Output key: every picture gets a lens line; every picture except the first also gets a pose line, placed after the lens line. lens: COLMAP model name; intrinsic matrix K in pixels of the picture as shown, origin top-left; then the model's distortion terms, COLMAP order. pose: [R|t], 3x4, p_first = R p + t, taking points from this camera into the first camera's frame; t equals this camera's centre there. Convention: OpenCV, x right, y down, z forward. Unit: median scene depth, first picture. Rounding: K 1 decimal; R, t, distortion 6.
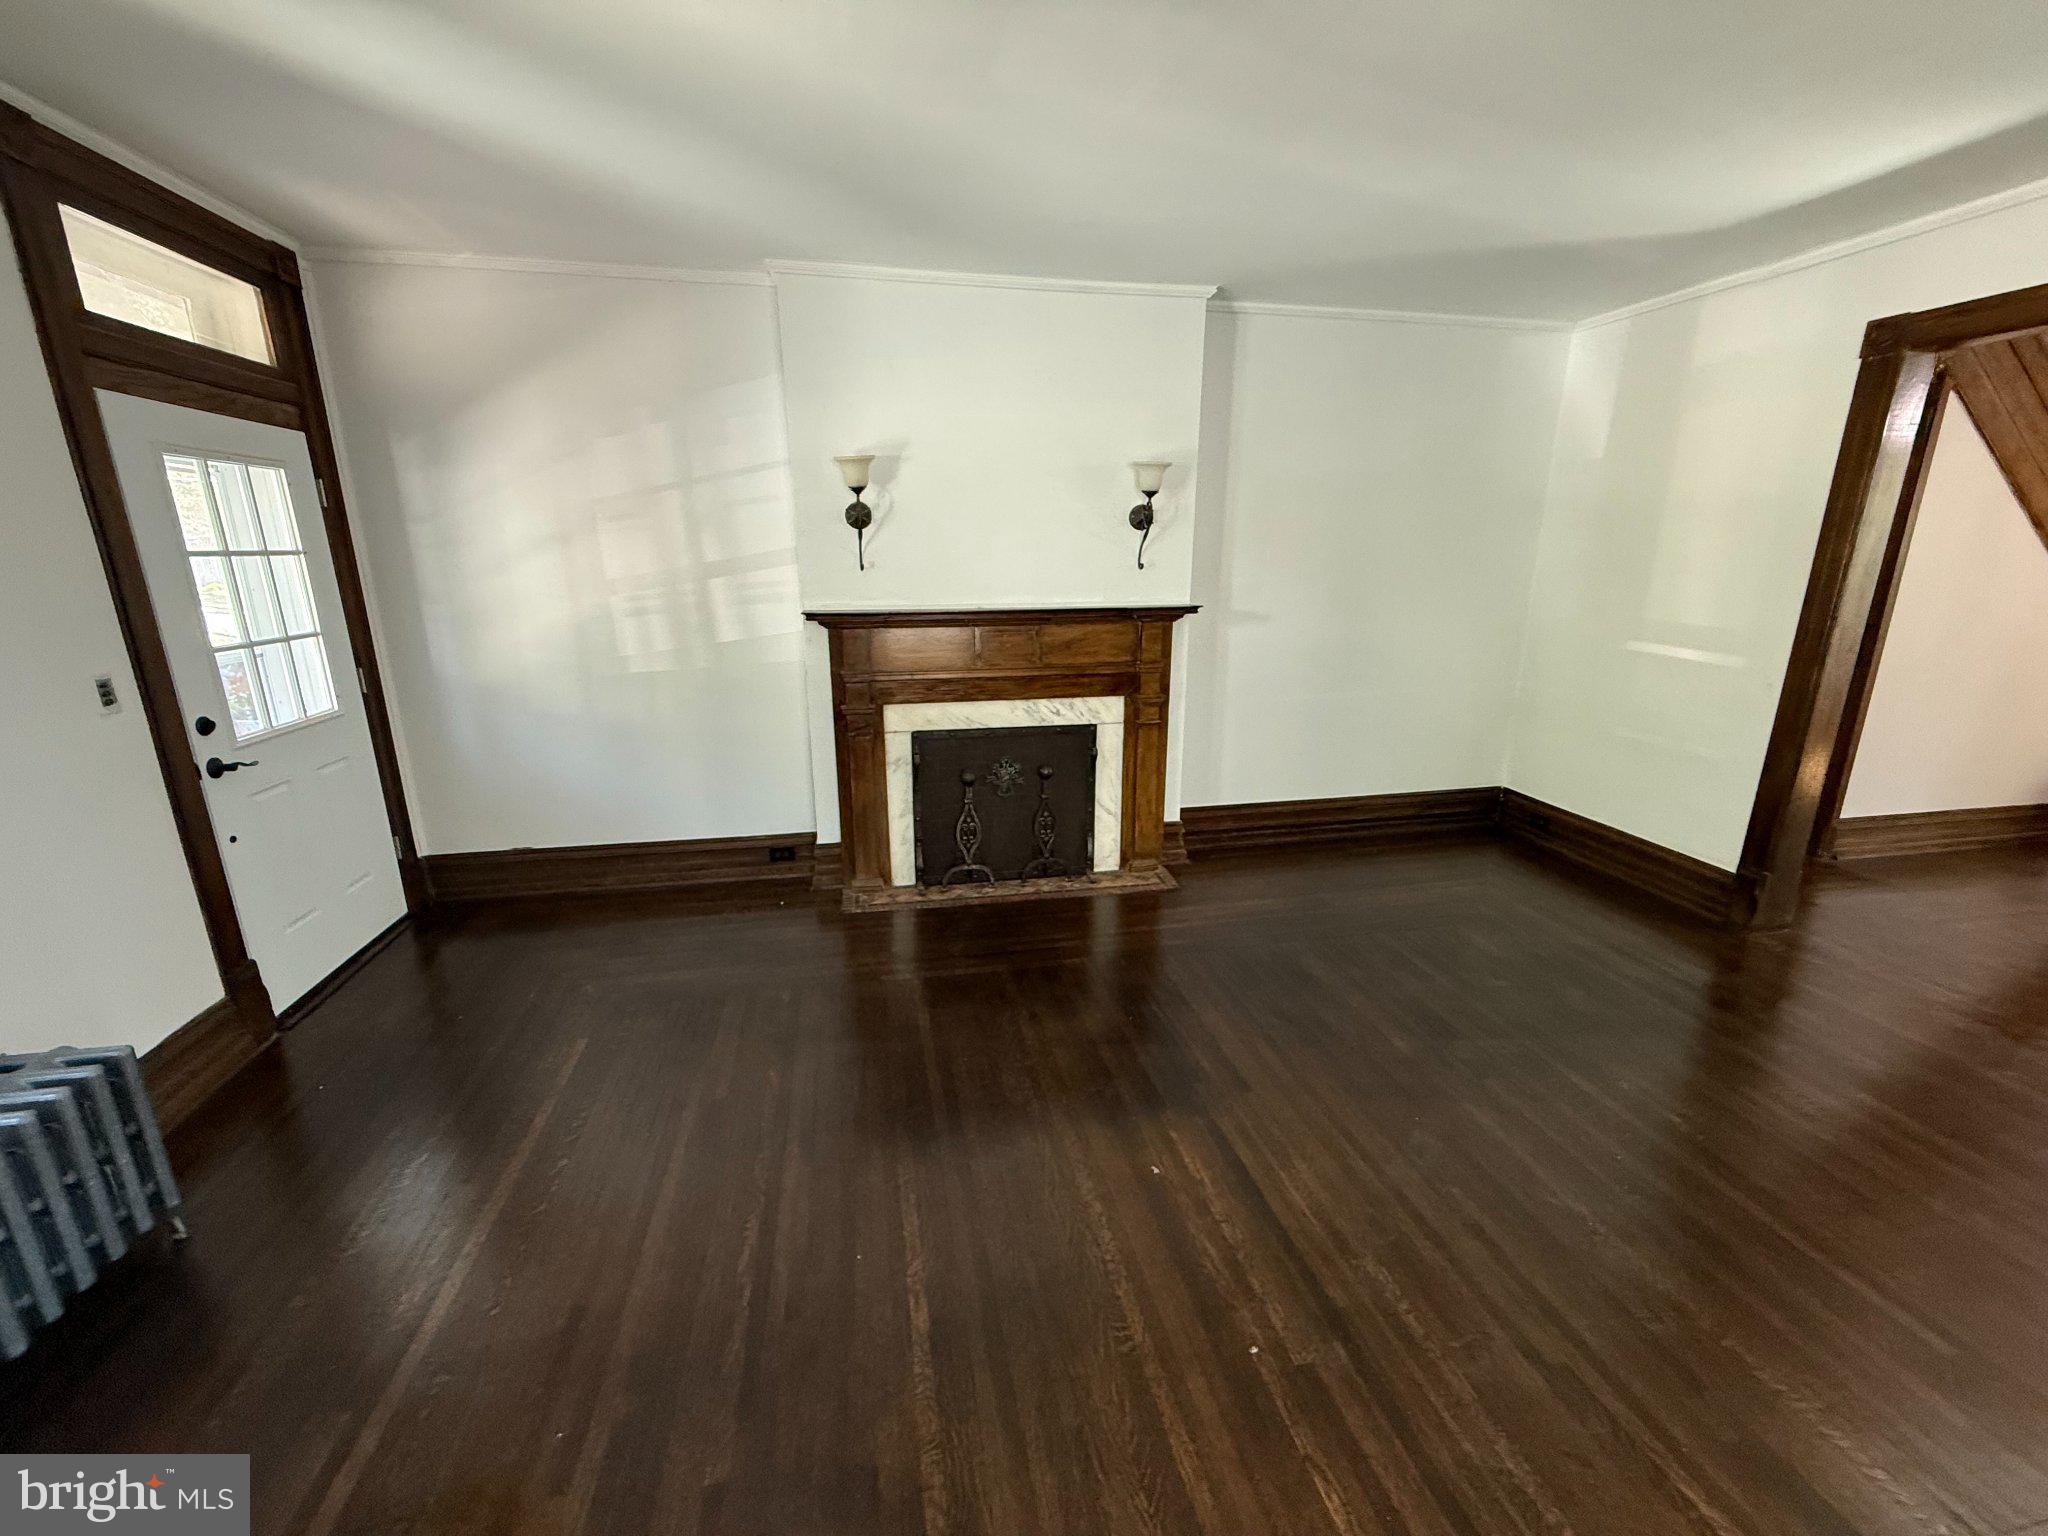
lens RADIAL K [[825.1, 0, 1029.7], [0, 825.1, 770.6], [0, 0, 1]] dist [0.000706, 0.000258]
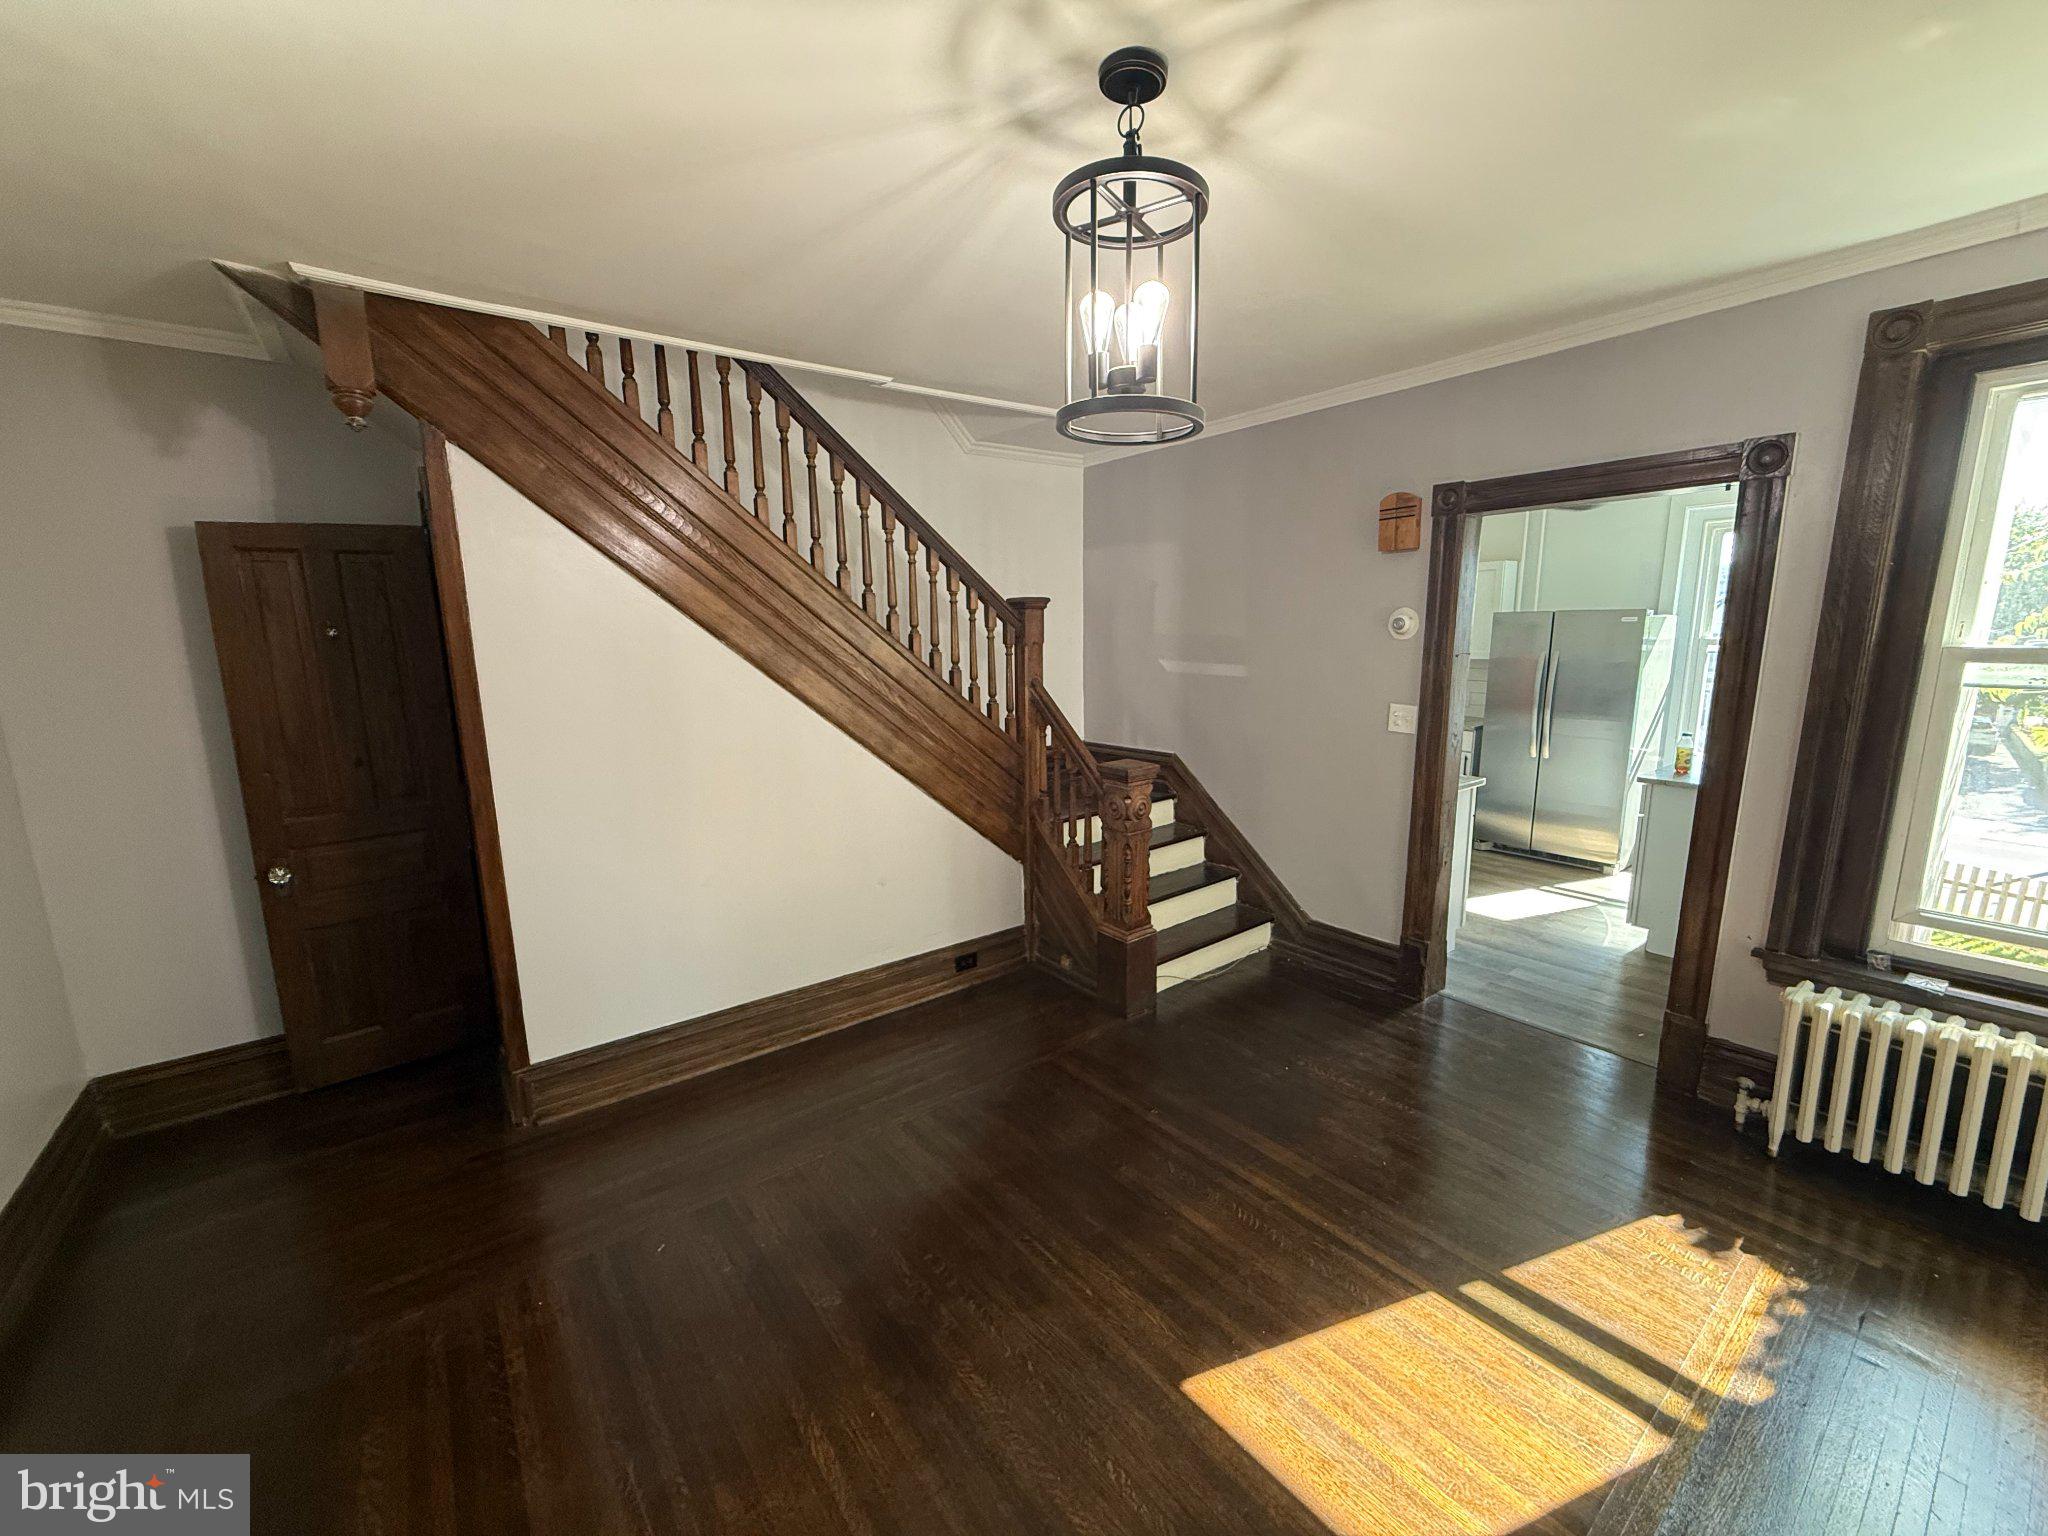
lens RADIAL K [[825.1, 0, 1029.7], [0, 825.1, 770.6], [0, 0, 1]] dist [0.000706, 0.000258]
pose [[0.895976, -0.088033, 0.435291, 1.664832], [0.130304, 0.989128, -0.068169, -0.120534], [-0.424557, 0.117798, 0.897705, 0.329241]]
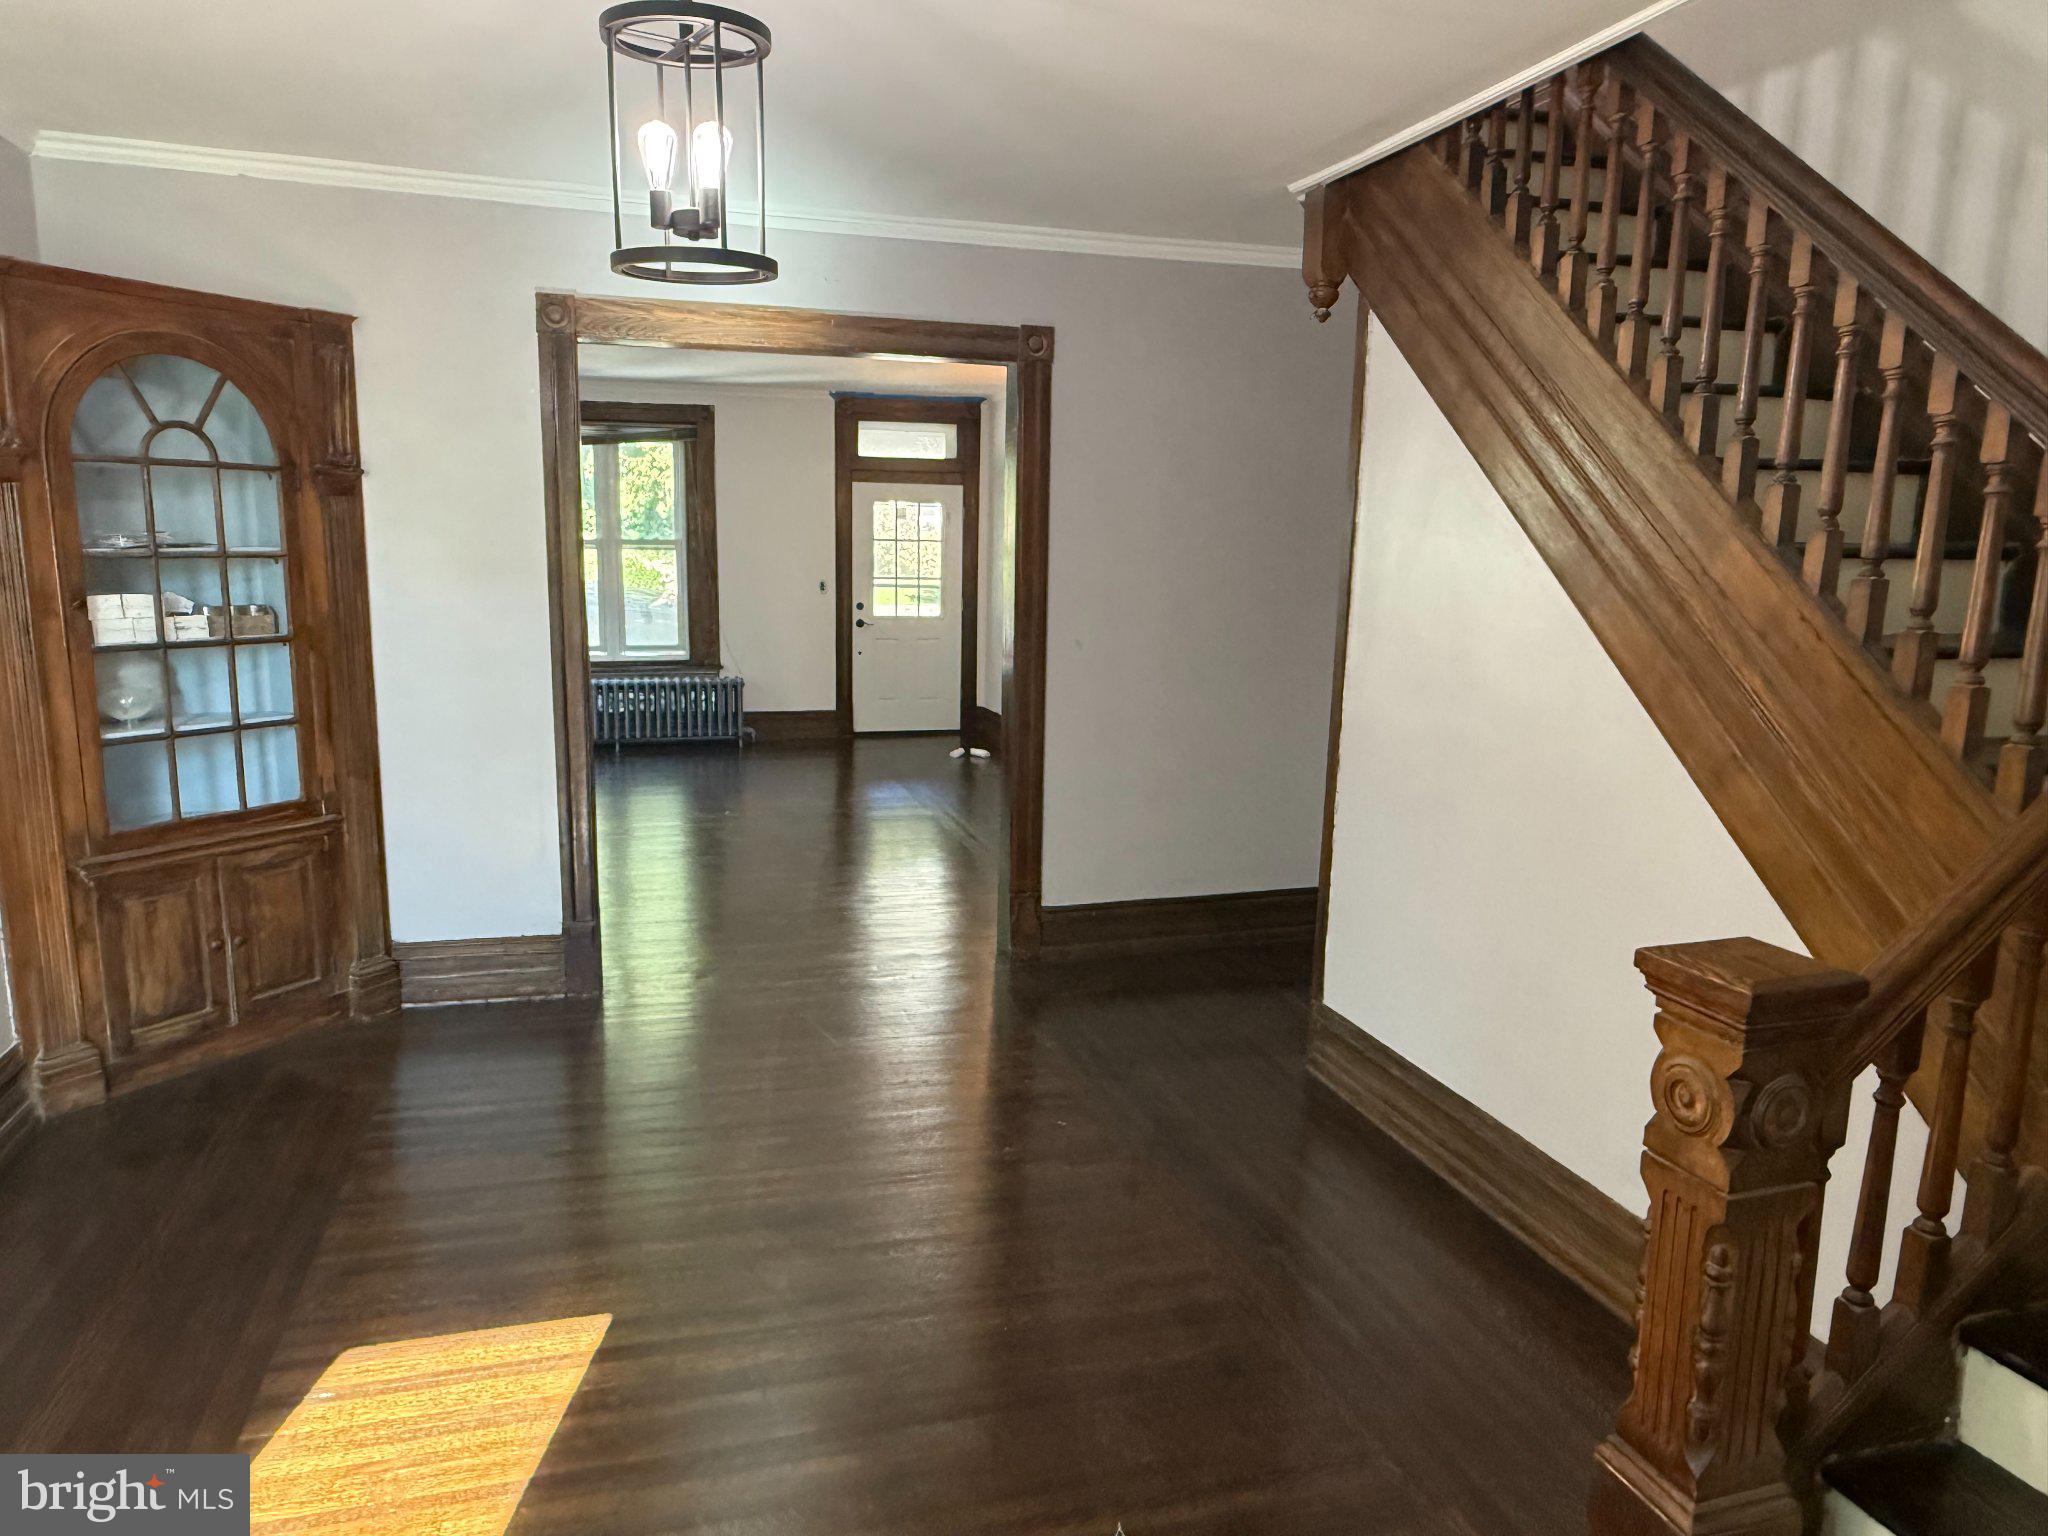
lens RADIAL K [[1286.8, 0, 1027.2], [0, 1286.8, 766.7], [0, 0, 1]] dist [-0.002621, -0.000458]
pose [[0.108465, 0.177044, -0.978208, 2.815930], [-0.277822, 0.950203, 0.141171, -0.267000], [0.954490, 0.256455, 0.152250, 0.946331]]
